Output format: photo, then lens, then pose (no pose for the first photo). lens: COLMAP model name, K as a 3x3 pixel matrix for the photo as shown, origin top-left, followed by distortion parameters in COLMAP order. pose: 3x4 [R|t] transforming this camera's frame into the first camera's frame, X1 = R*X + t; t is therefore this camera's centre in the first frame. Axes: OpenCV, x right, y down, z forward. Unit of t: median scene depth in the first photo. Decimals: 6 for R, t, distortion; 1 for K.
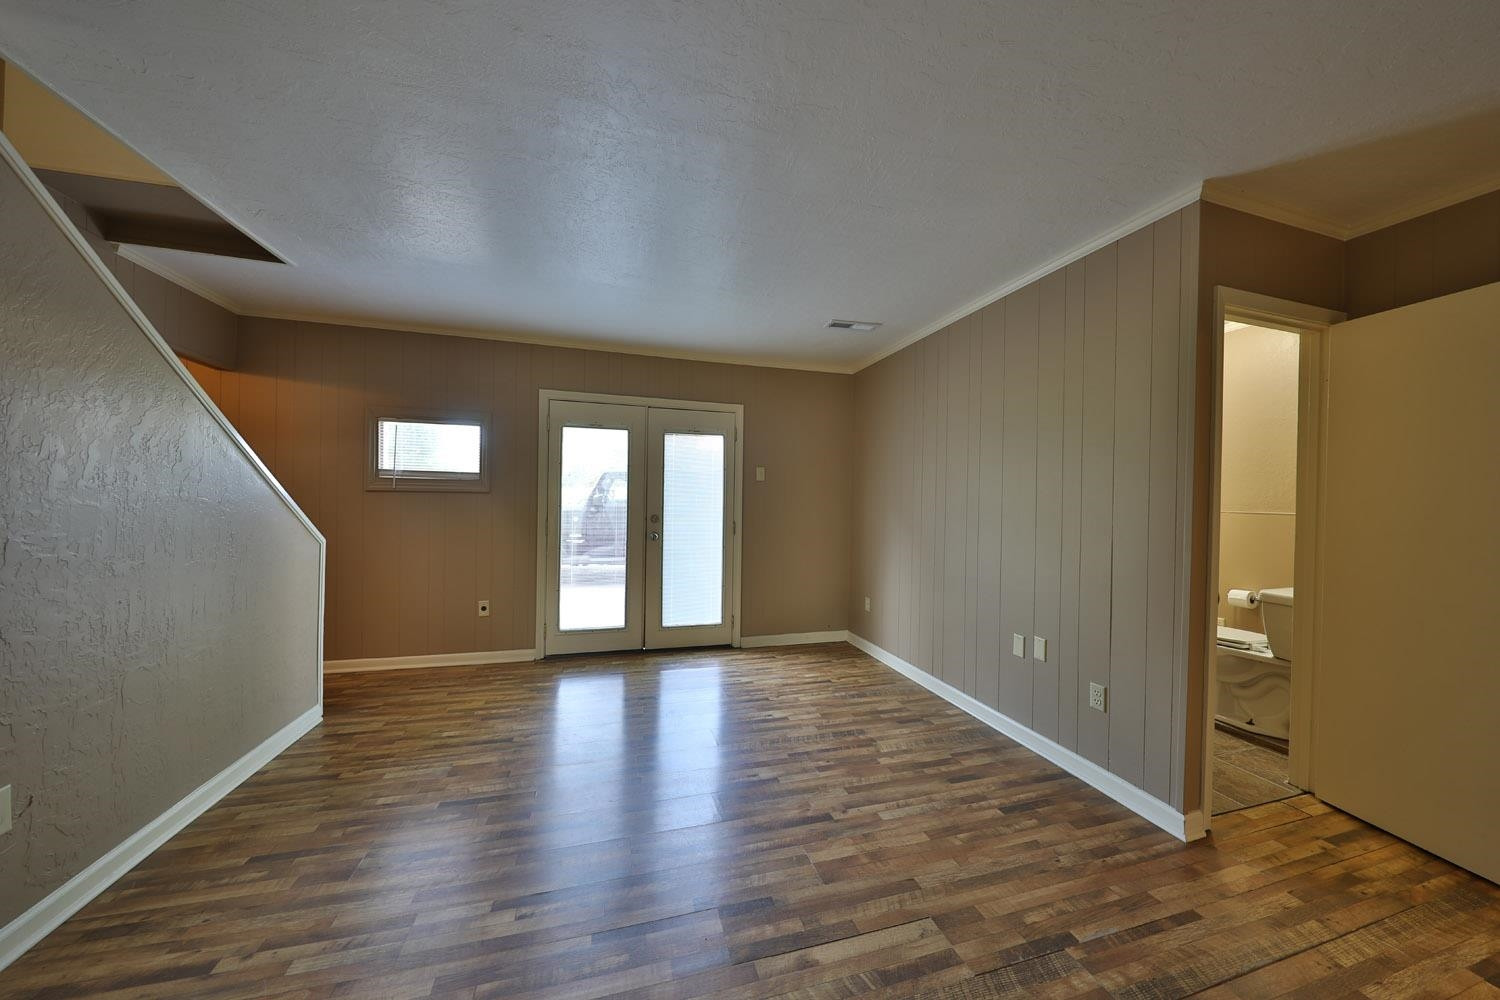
lens RADIAL K [[500.2, 0, 752.1], [0, 500.2, 502.4], [0, 0, 1]] dist [0.004945, -0.005492]
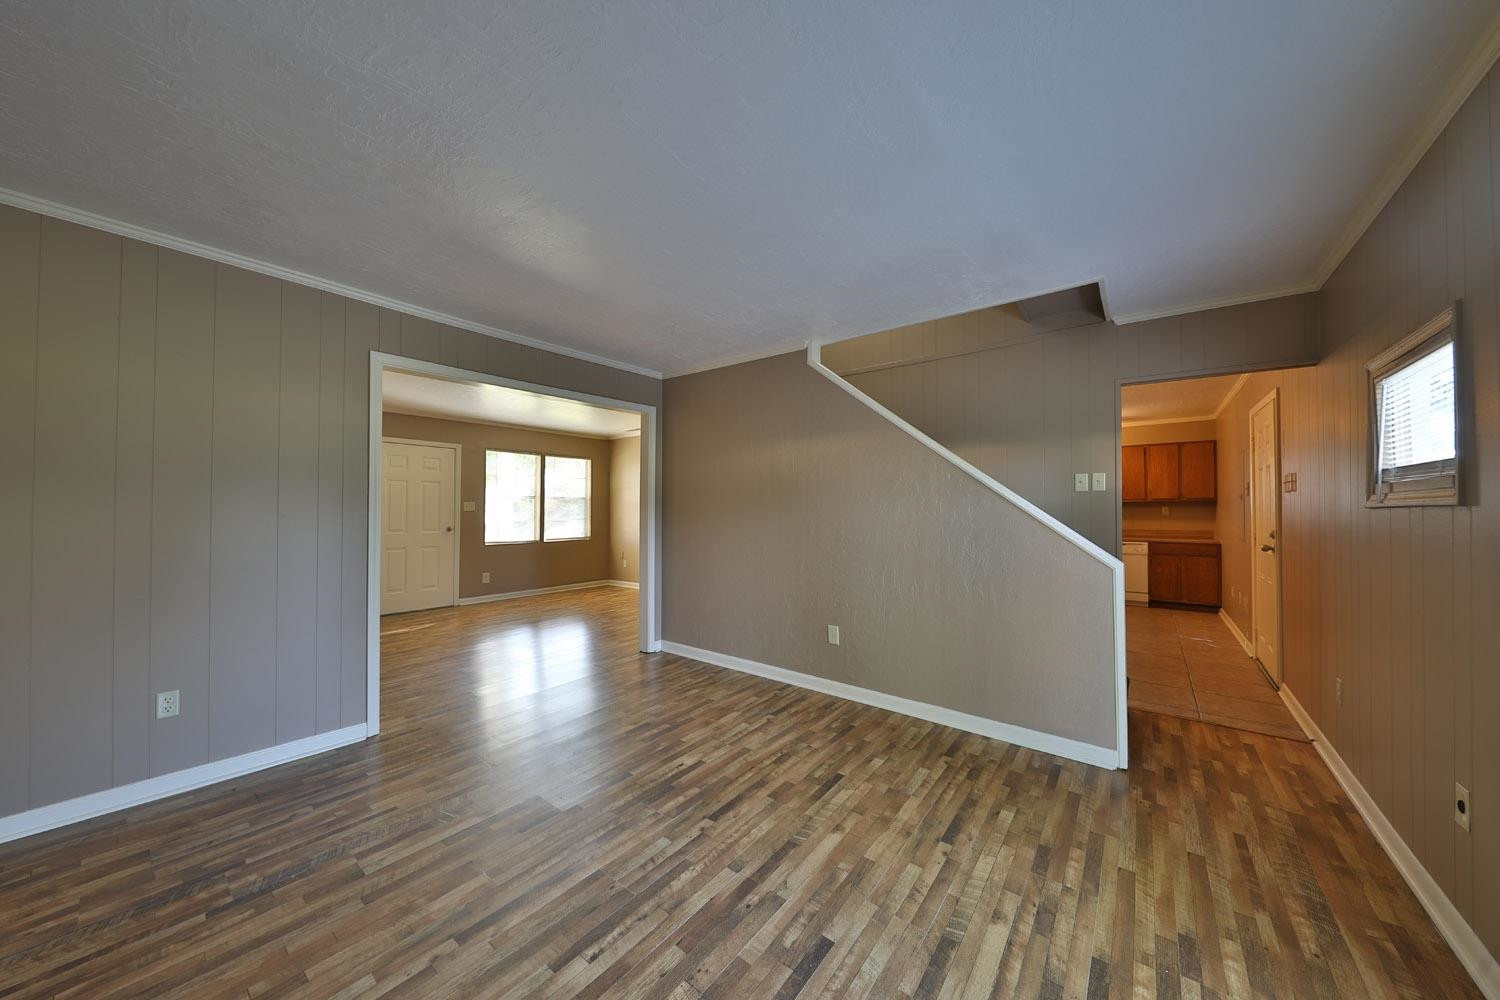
lens RADIAL K [[500.2, 0, 752.1], [0, 500.2, 502.4], [0, 0, 1]] dist [0.004945, -0.005492]
pose [[-0.808375, -0.029173, -0.587944, 0.216900], [-0.022991, 0.999574, -0.017986, -0.007114], [0.588218, -0.001022, -0.808701, 1.552411]]
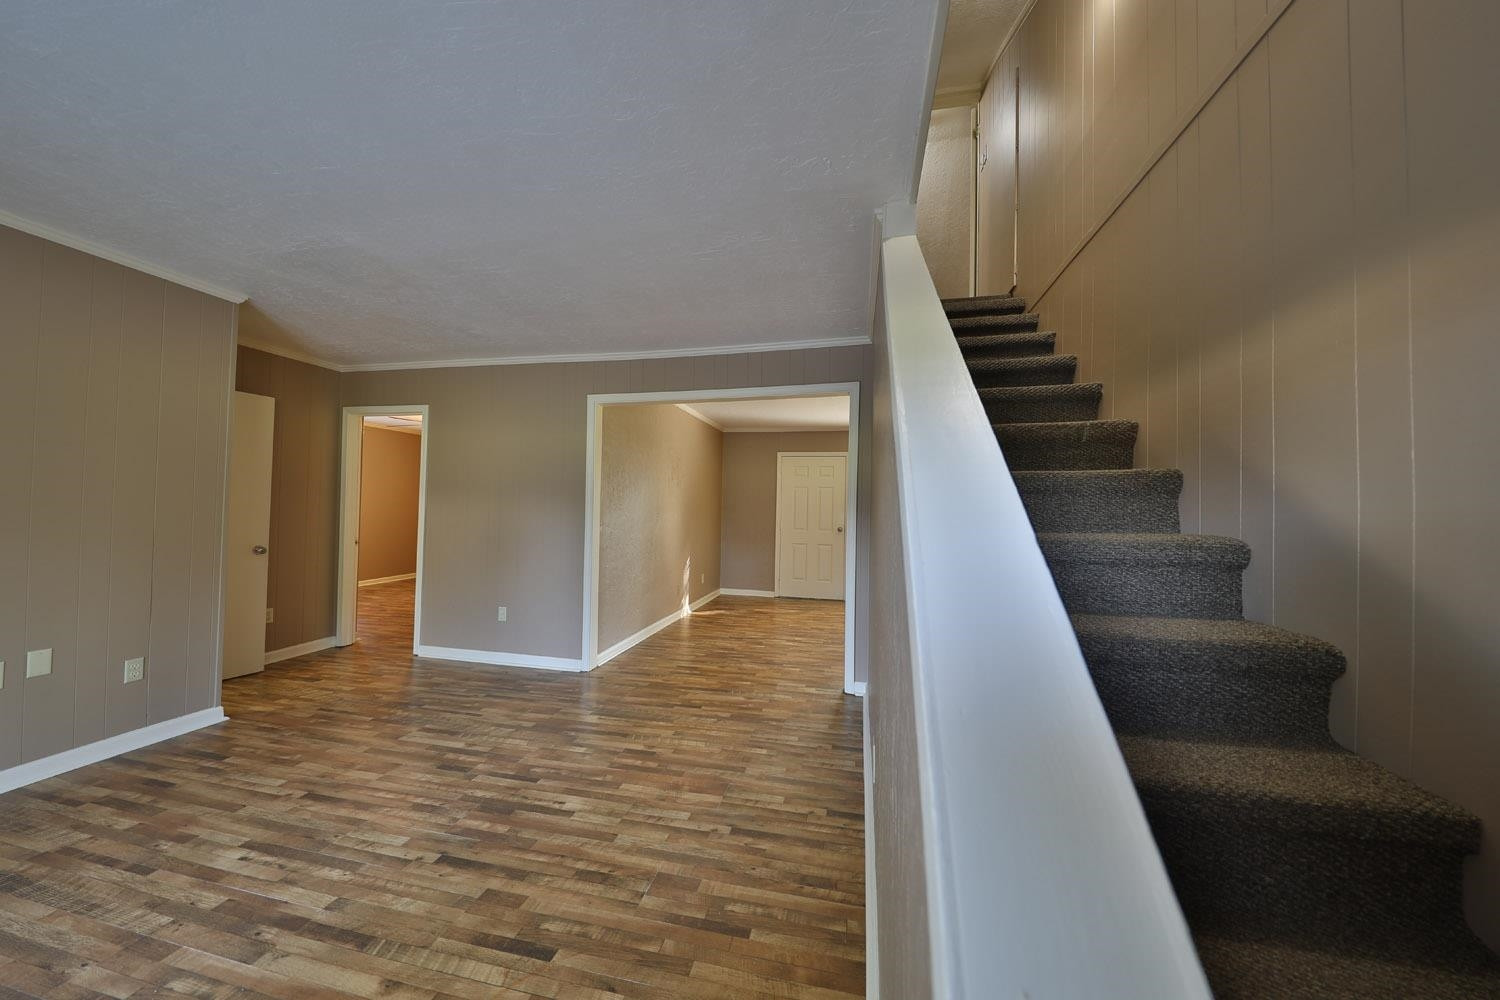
lens RADIAL K [[500.2, 0, 752.1], [0, 500.2, 502.4], [0, 0, 1]] dist [0.004945, -0.005492]
pose [[-0.879896, -0.026107, 0.474449, -1.002208], [-0.028929, 0.999581, 0.001351, -0.029038], [-0.474285, -0.012536, -0.880282, 1.262919]]
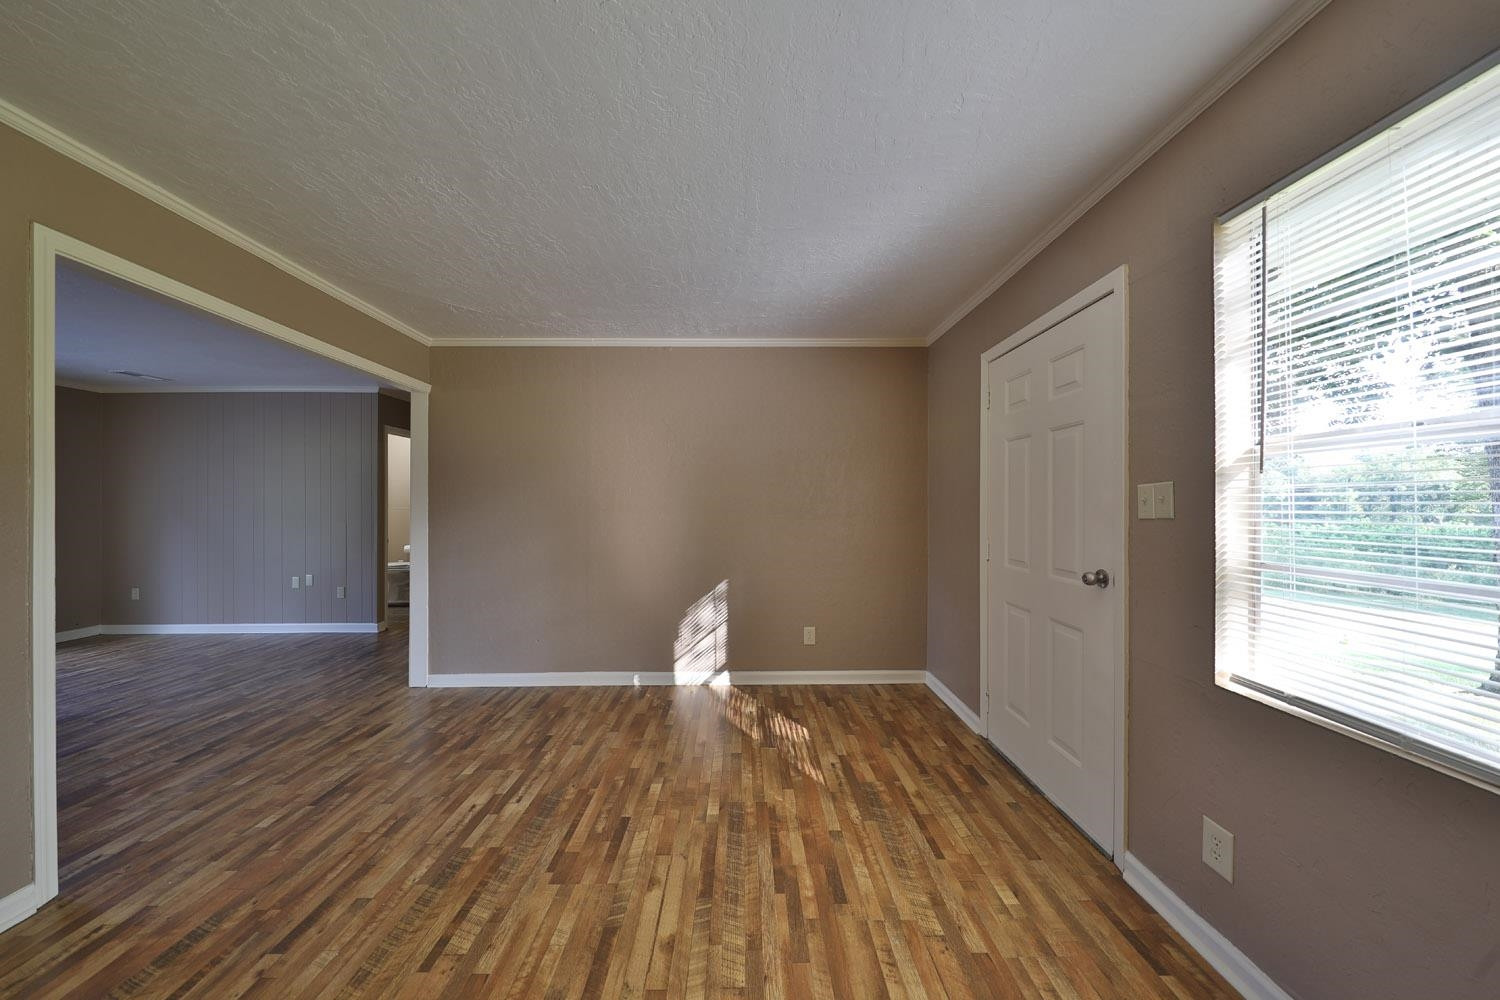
lens RADIAL K [[500.2, 0, 752.1], [0, 500.2, 502.4], [0, 0, 1]] dist [0.004945, -0.005492]
pose [[0.256657, -0.012147, 0.966426, -0.947428], [0.013597, 0.999867, 0.008957, -0.009670], [-0.966407, 0.010841, 0.256788, -1.289282]]
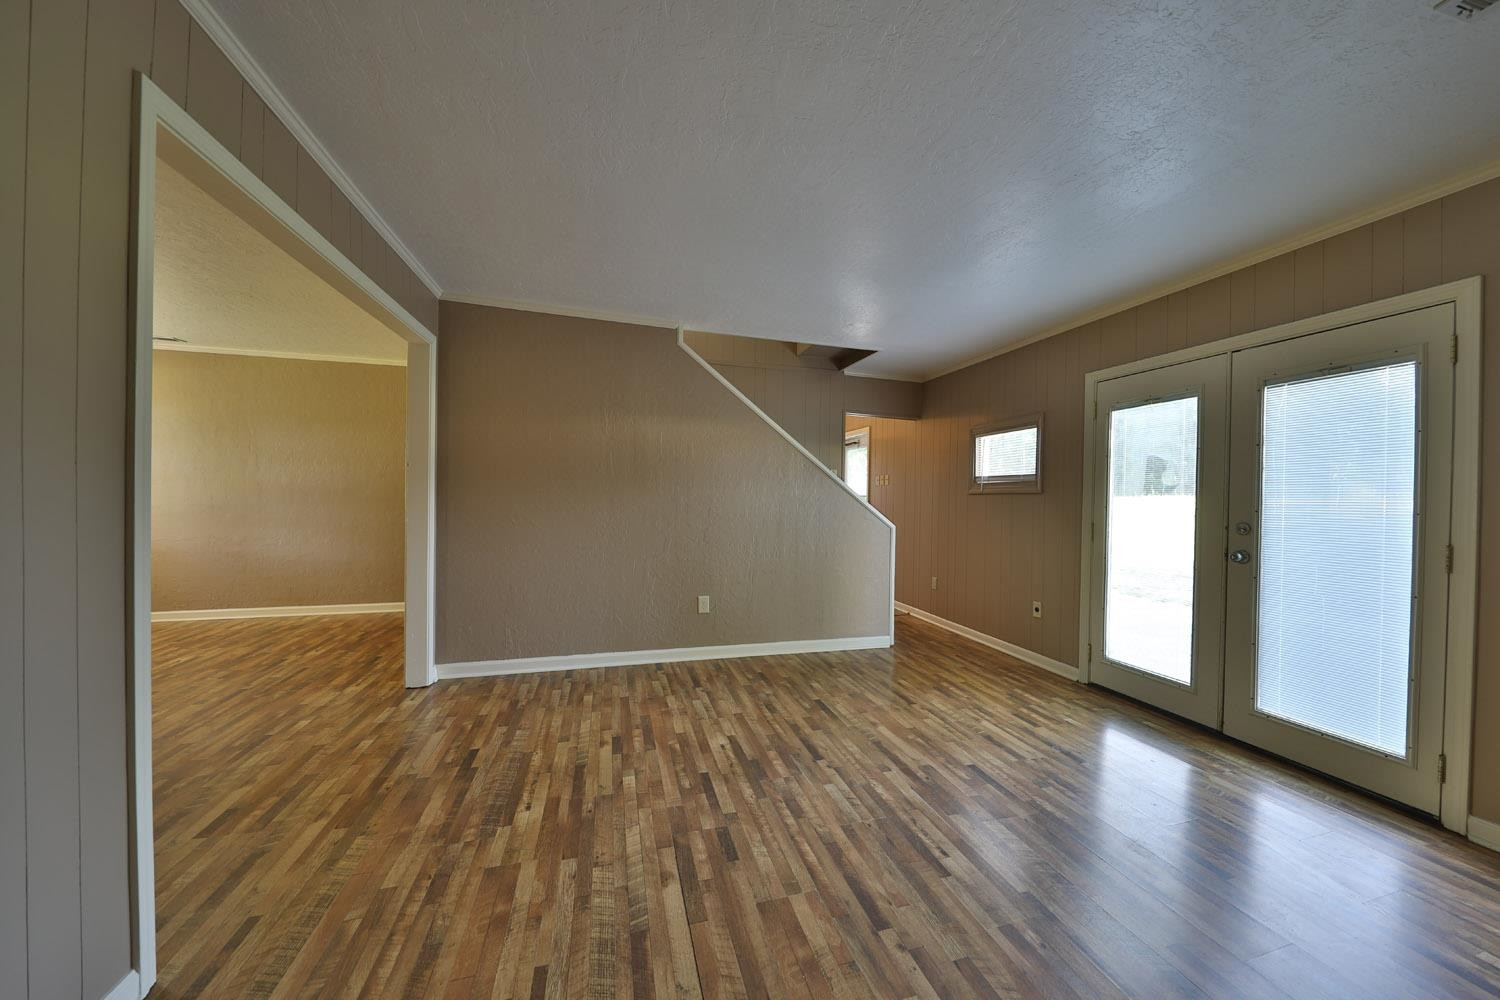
lens RADIAL K [[500.2, 0, 752.1], [0, 500.2, 502.4], [0, 0, 1]] dist [0.004945, -0.005492]
pose [[-0.000664, -0.011459, -0.999934, 0.726990], [-0.024756, 0.999628, -0.011439, 0.038518], [0.999693, 0.024747, -0.000948, 0.676188]]
